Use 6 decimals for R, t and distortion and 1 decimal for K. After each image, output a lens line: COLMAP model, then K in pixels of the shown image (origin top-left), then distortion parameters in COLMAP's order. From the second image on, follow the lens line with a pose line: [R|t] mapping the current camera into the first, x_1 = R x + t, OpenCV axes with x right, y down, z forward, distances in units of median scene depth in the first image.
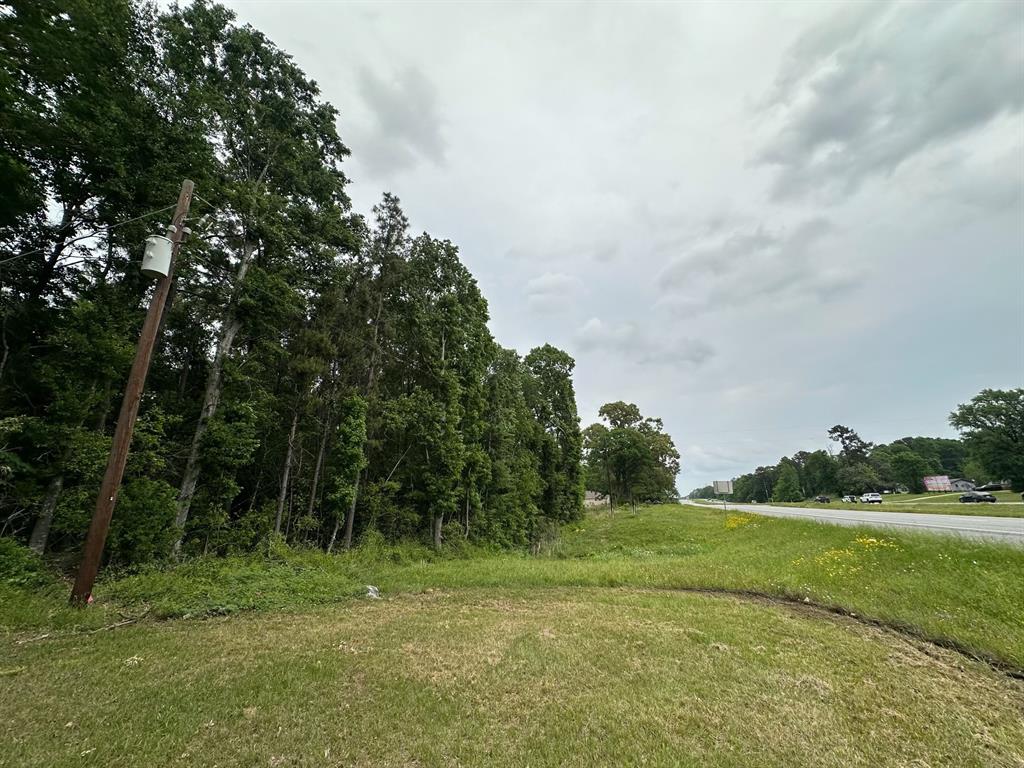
lens RADIAL K [[399.2, 0, 512.0], [0, 399.2, 384.0], [0, 0, 1]] dist [0.000413, 0.000183]
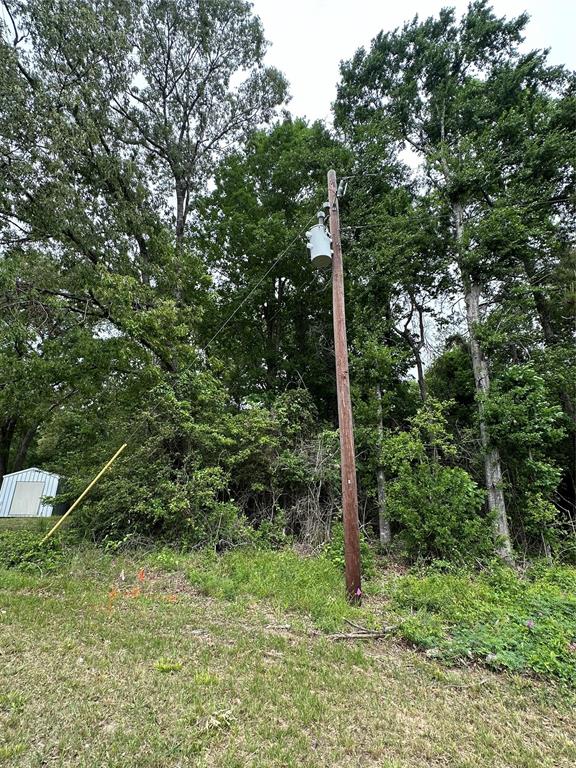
lens RADIAL K [[367.0, 0, 288.0], [0, 367.0, 384.0], [0, 0, 1]] dist [-0.000318, -0.000231]
pose [[0.165464, -0.311604, -0.935695, -0.099035], [0.285533, 0.923274, -0.256975, 0.175512], [0.943977, -0.224652, 0.241742, 0.492890]]
